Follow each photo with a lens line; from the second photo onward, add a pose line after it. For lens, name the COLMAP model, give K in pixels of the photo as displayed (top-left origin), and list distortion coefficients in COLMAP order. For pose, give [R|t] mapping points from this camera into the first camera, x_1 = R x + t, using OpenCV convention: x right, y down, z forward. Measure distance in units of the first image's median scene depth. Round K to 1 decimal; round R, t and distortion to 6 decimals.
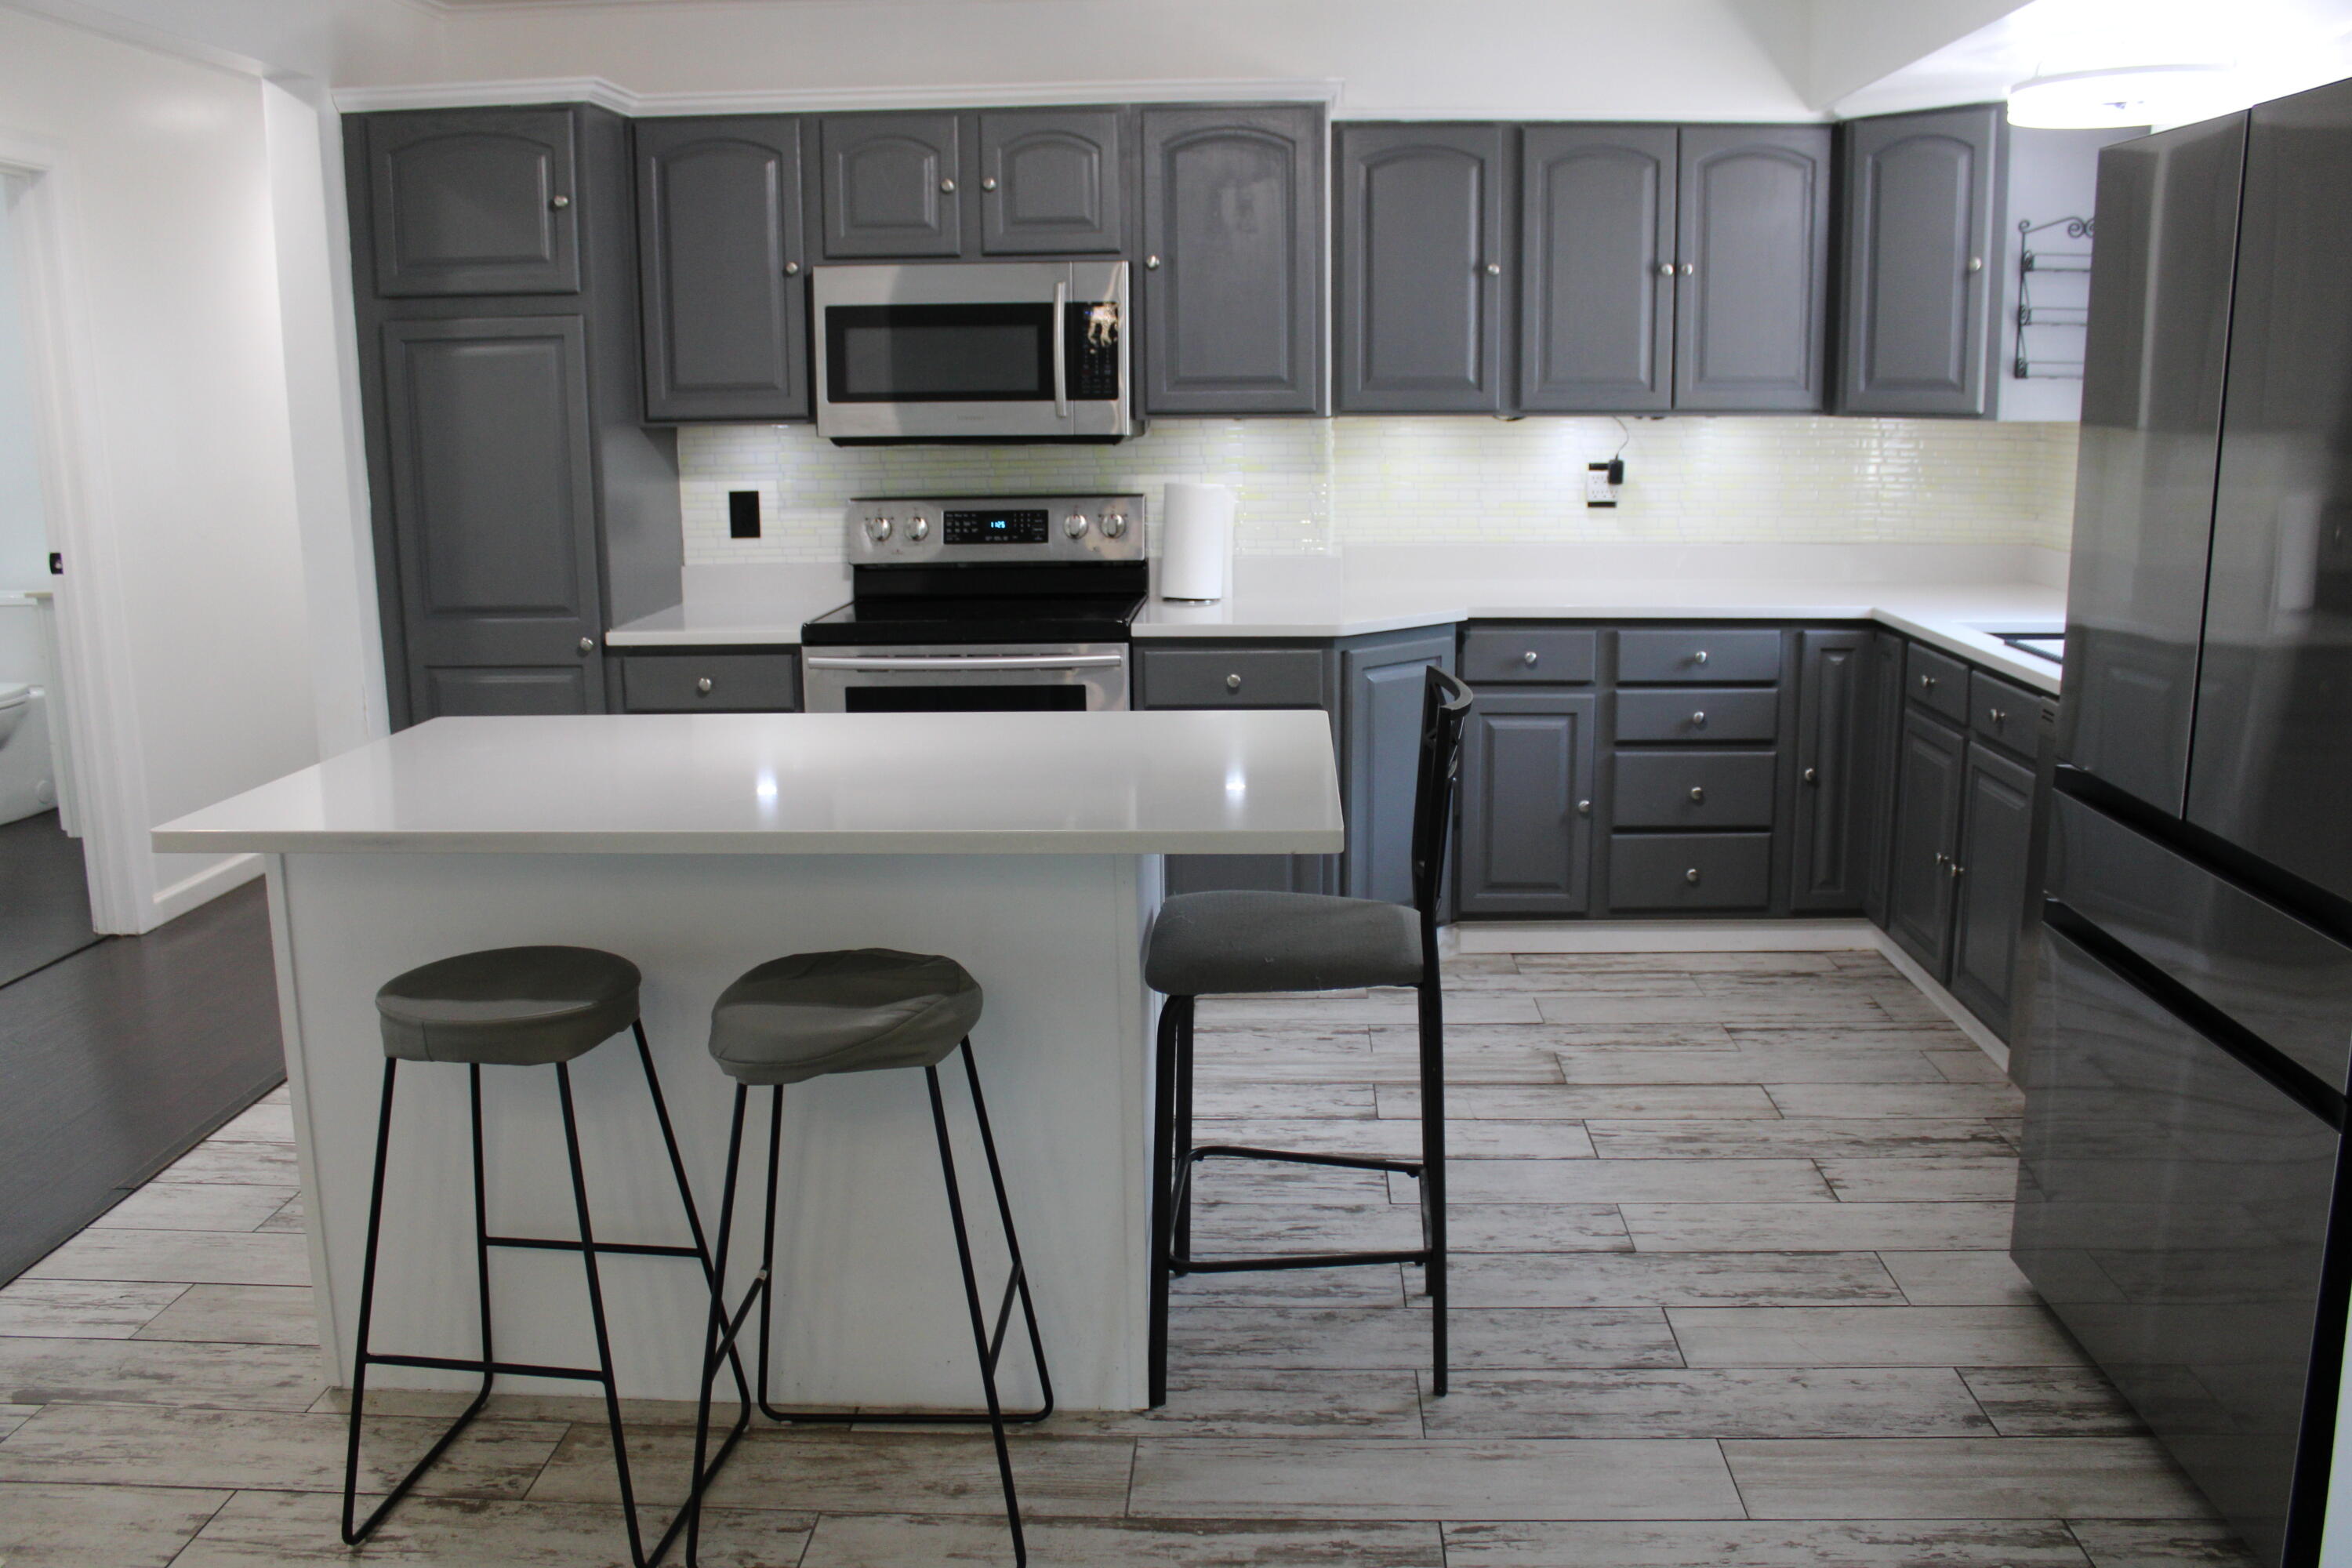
lens RADIAL K [[2019.9, 0, 1176.0], [0, 2019.9, 784.0], [0, 0, 1]] dist [-0.151809, 0.153344]
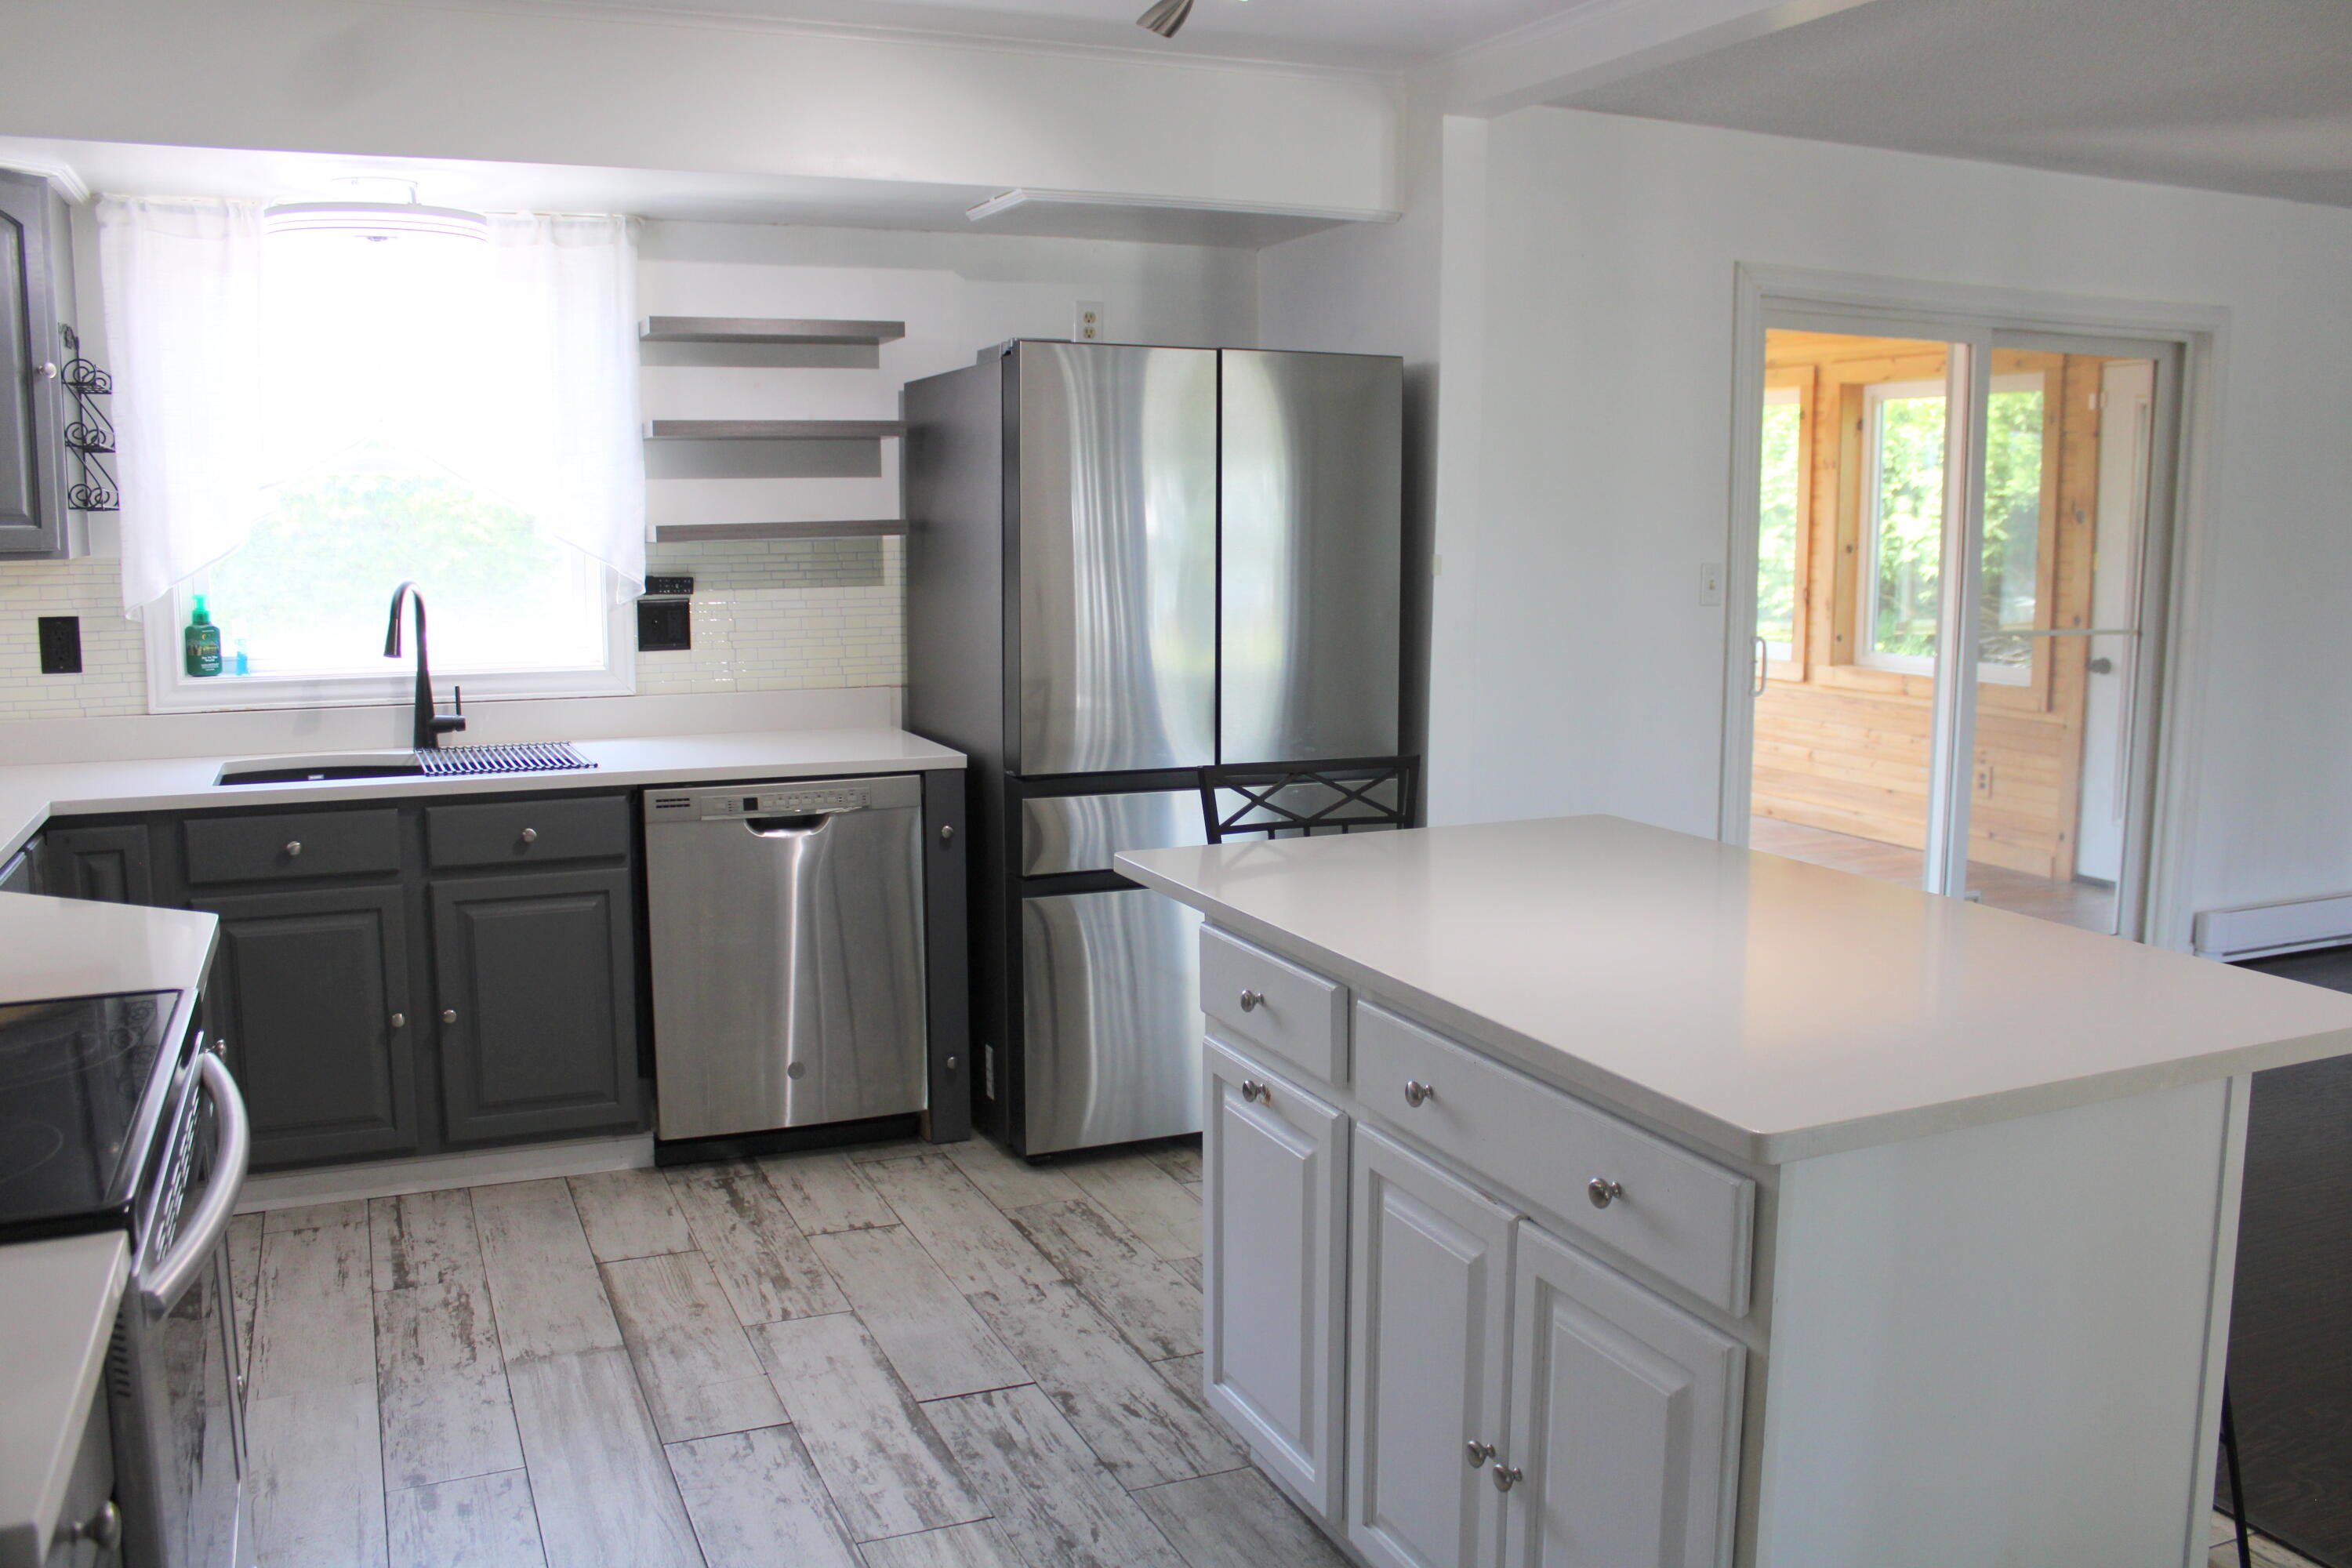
lens RADIAL K [[2019.9, 0, 1176.0], [0, 2019.9, 784.0], [0, 0, 1]] dist [-0.151809, 0.153344]
pose [[-0.445444, -0.115345, 0.887848, -0.542385], [0.181359, 0.959483, 0.215641, -0.186872], [-0.876749, 0.257076, -0.406478, 0.949484]]
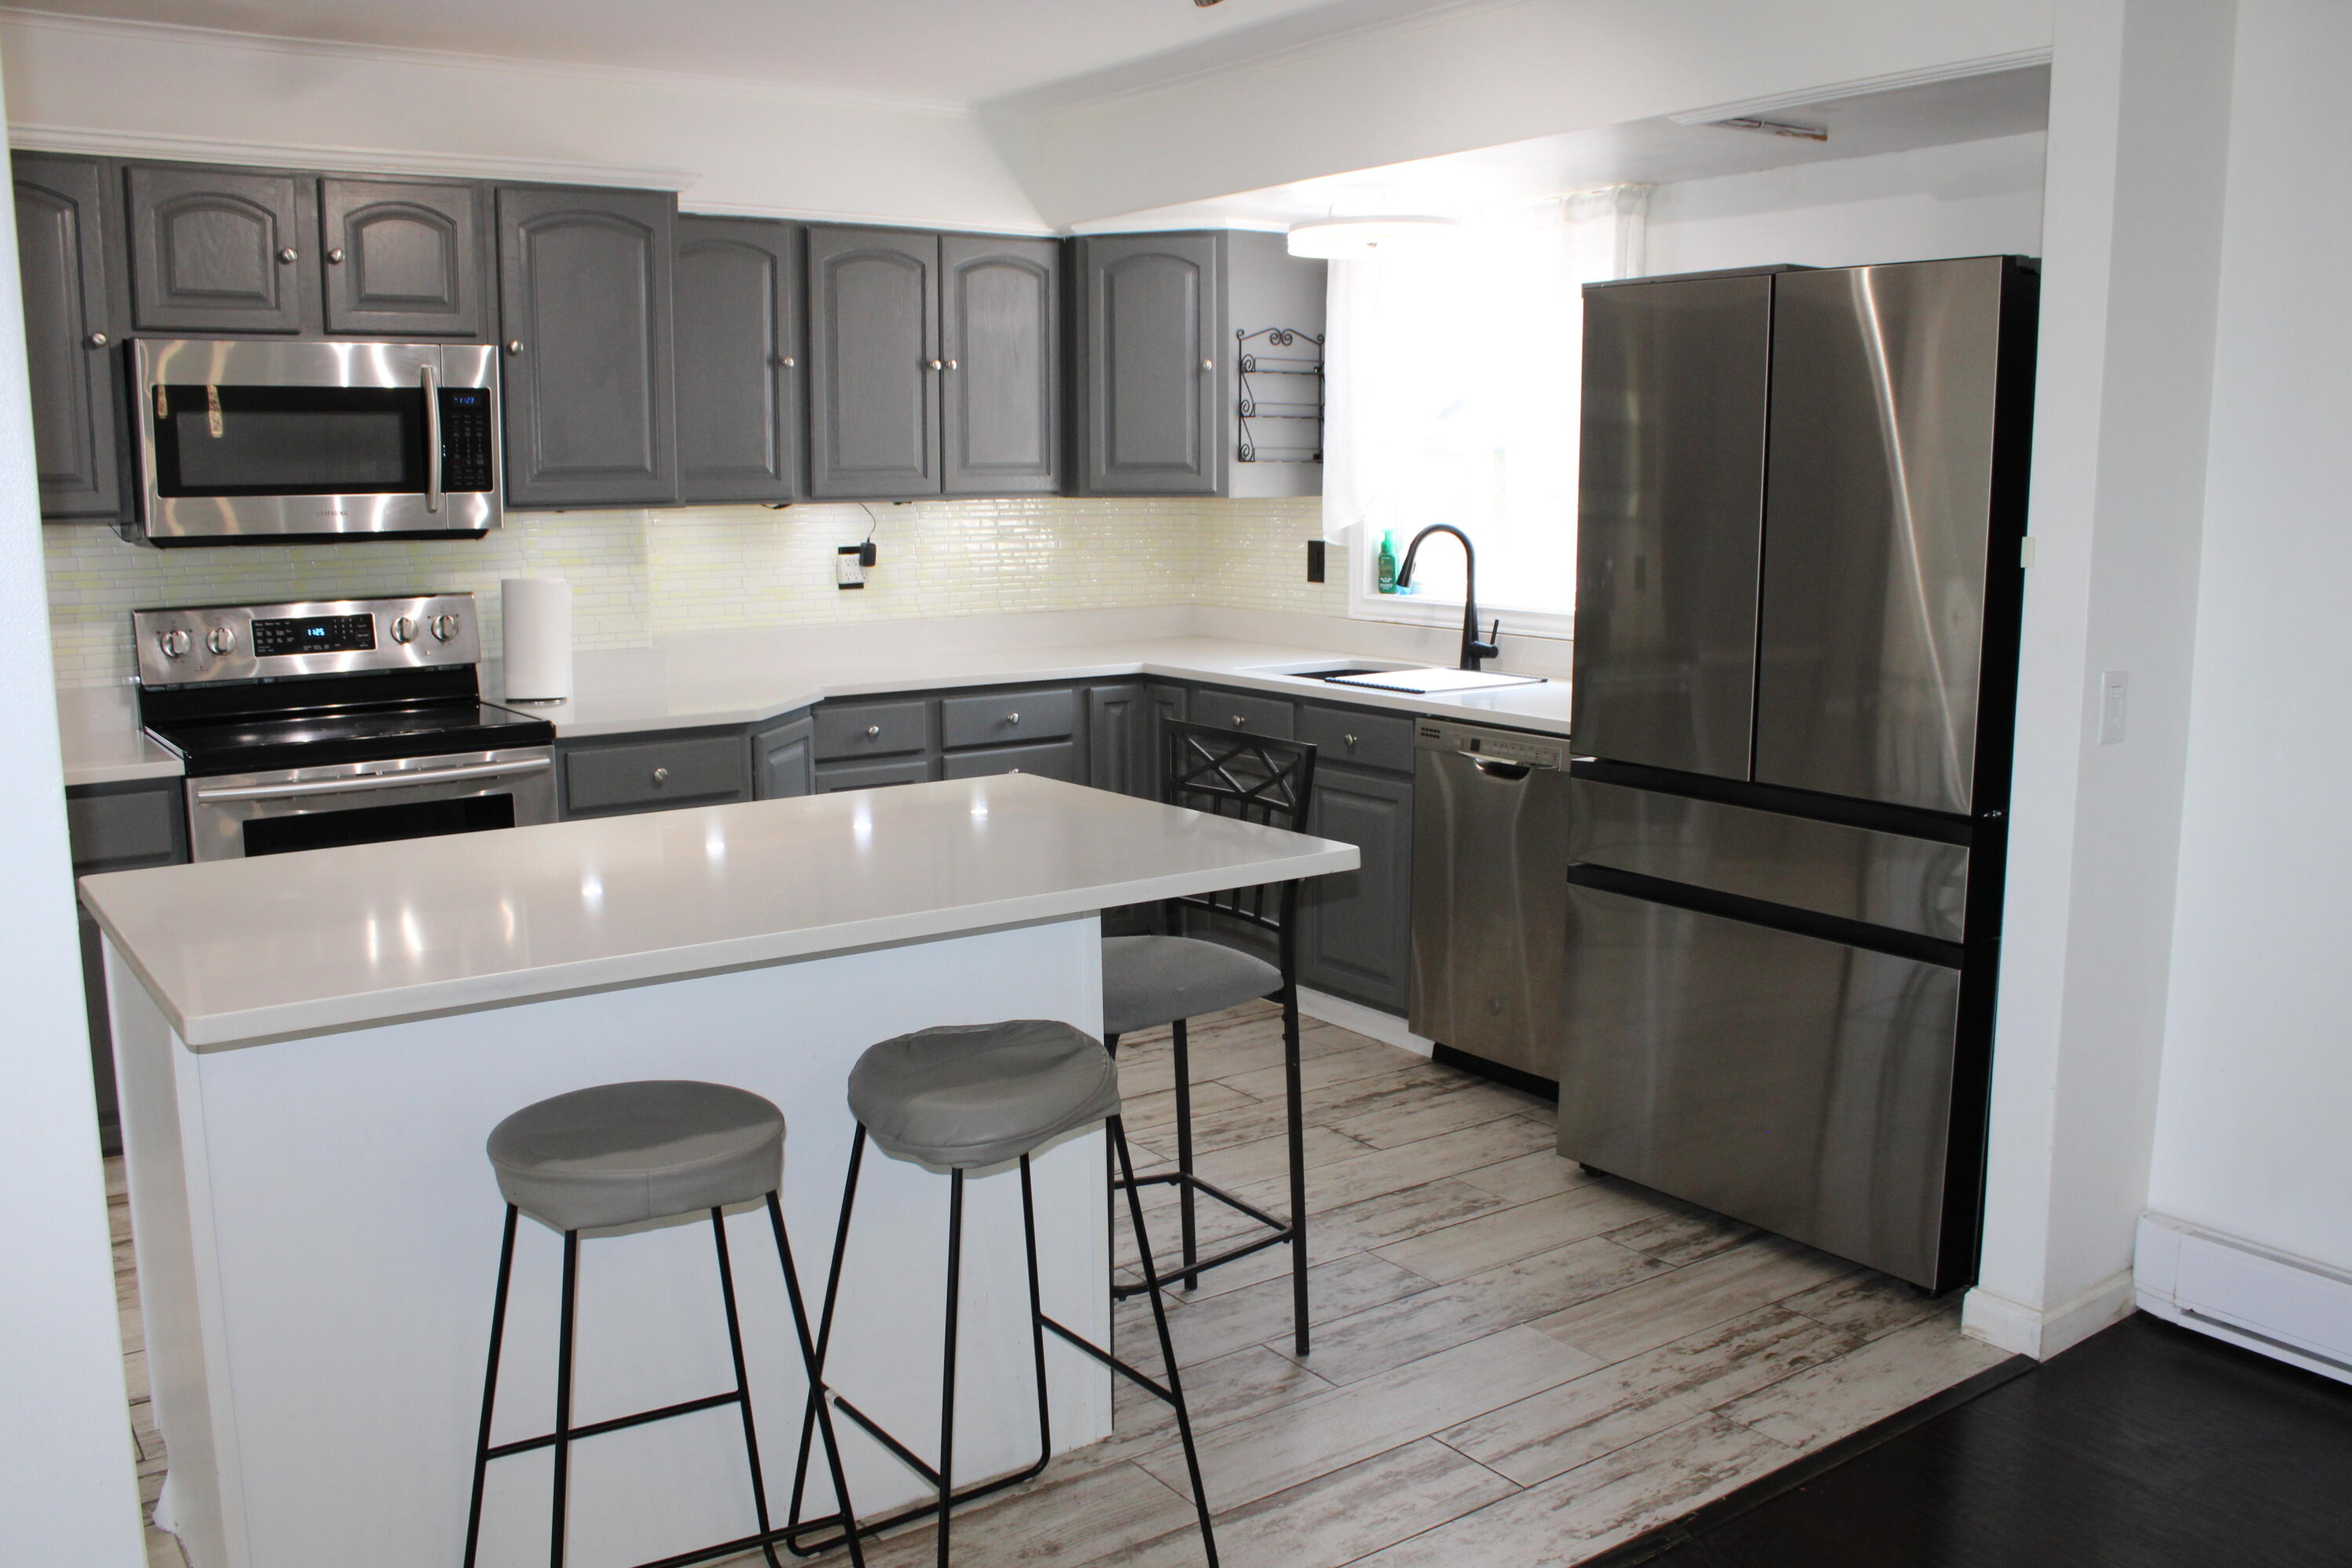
lens RADIAL K [[2057.7, 0, 1176.0], [0, 2057.7, 784.0], [0, 0, 1]] dist [-0.146883, 0.168782]
pose [[0.787207, -0.089684, 0.610132, -0.369149], [0.119462, 0.992805, -0.008199, -0.008644], [-0.605007, 0.079342, 0.792257, 0.063260]]
